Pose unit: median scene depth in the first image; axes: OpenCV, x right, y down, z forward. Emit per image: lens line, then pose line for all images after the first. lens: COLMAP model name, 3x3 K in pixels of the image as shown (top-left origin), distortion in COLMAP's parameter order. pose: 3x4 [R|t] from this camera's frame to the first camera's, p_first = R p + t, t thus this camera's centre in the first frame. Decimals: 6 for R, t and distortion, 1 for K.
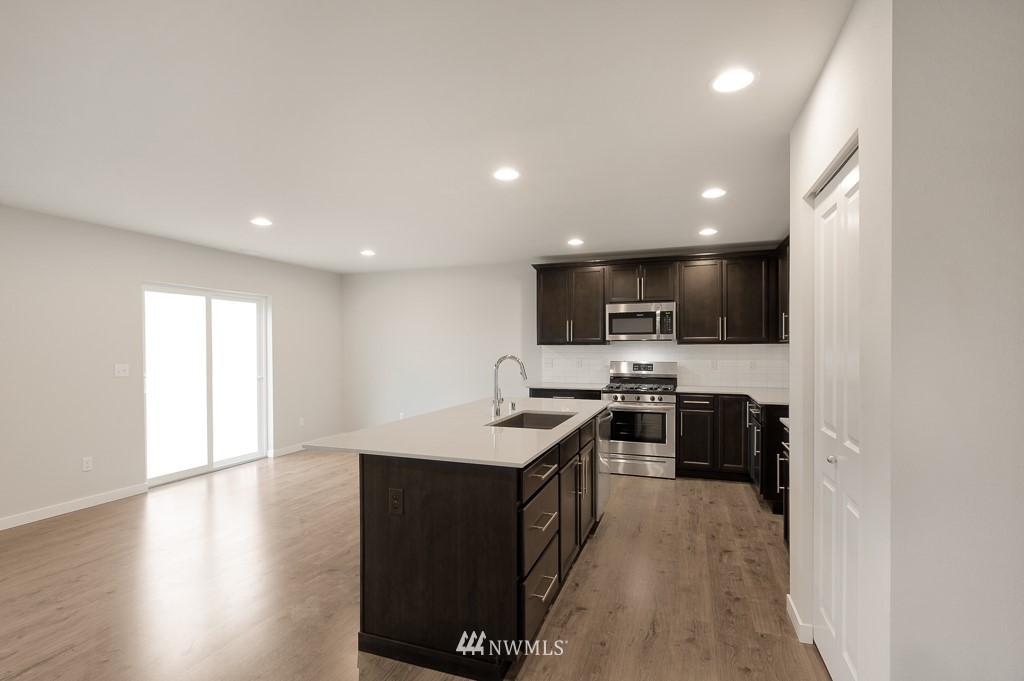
lens RADIAL K [[489.7, 0, 516.6], [0, 489.7, 352.6], [0, 0, 1]] dist [-0.000321, 0.002363]
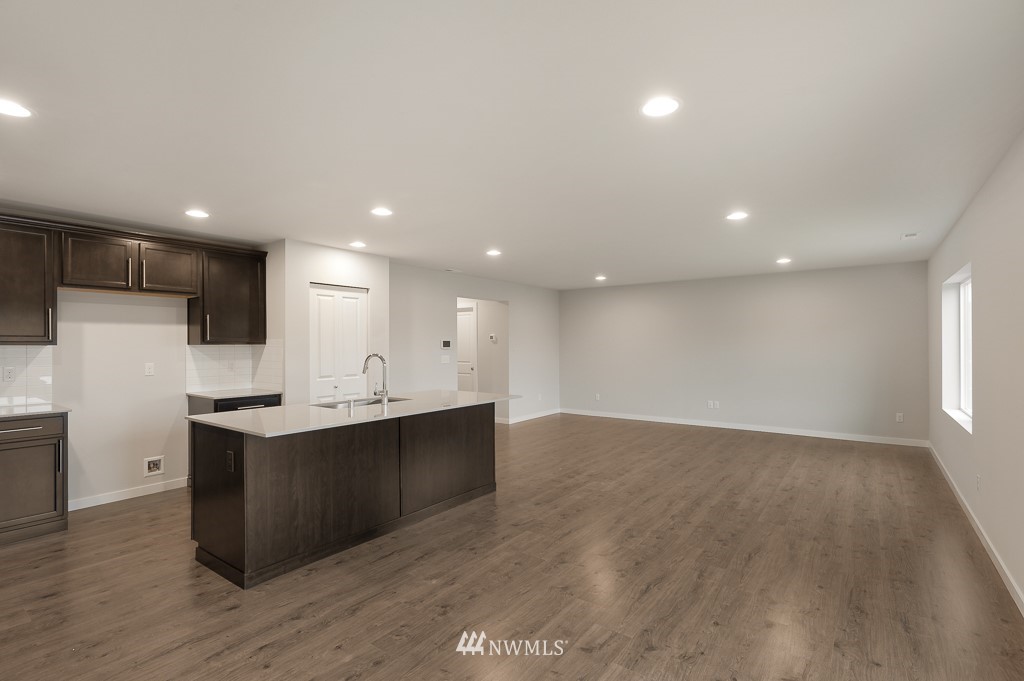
lens RADIAL K [[489.7, 0, 511.1], [0, 489.7, 342.7], [0, 0, 1]] dist [-0.000321, 0.002363]
pose [[-0.957994, 0.005579, 0.286734, -0.419090], [0.008388, 0.999928, 0.008570, -0.016555], [-0.286665, 0.010615, -0.957972, 1.265408]]
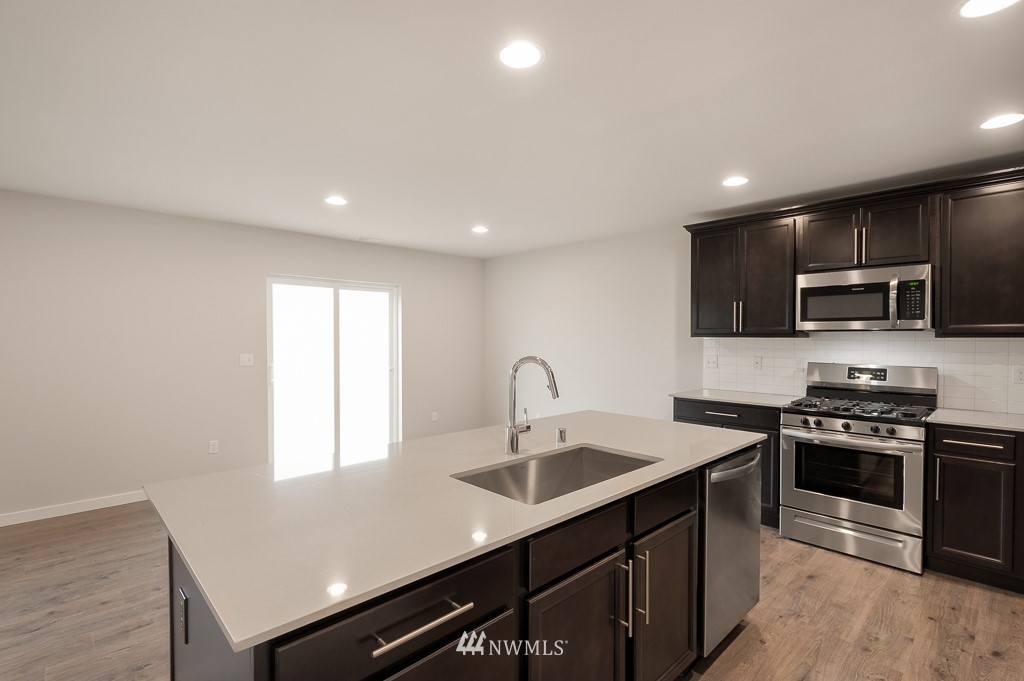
lens RADIAL K [[489.7, 0, 510.4], [0, 489.7, 343.6], [0, 0, 1]] dist [-0.000321, 0.002363]
pose [[0.894939, 0.011045, -0.446052, 0.142929], [-0.009838, 0.999939, 0.005021, -0.007756], [0.446080, -0.000105, 0.894993, 0.269899]]
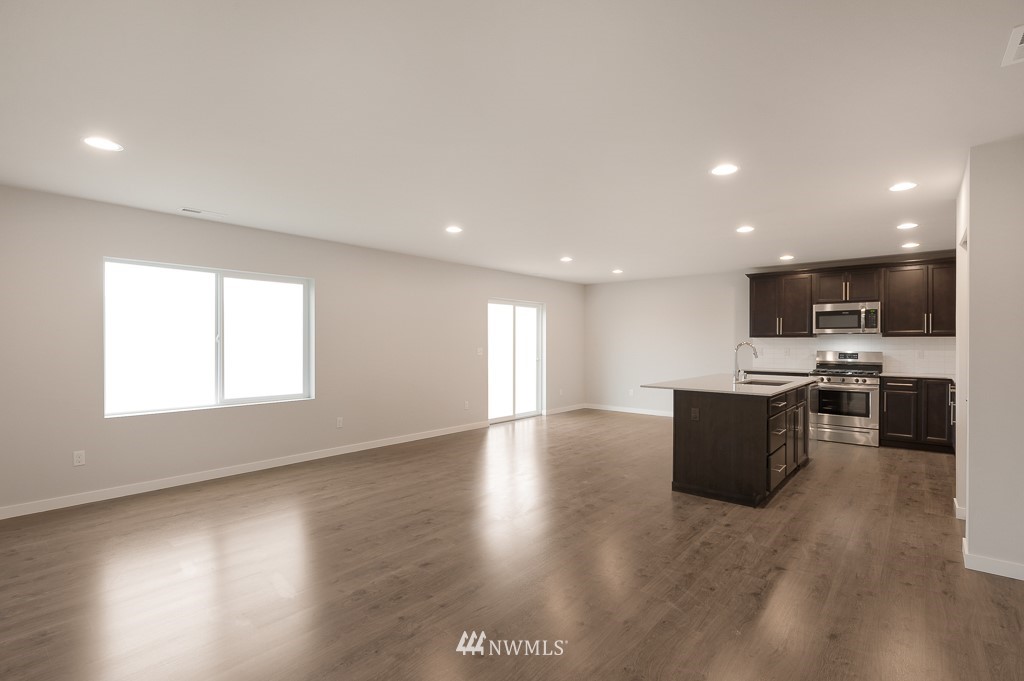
lens RADIAL K [[489.7, 0, 510.8], [0, 489.7, 344.7], [0, 0, 1]] dist [-0.000321, 0.002363]
pose [[0.935782, 0.006424, -0.352521, -0.101445], [-0.008613, 0.999952, -0.004642, 0.016356], [0.352475, 0.007380, 0.935792, -0.452543]]
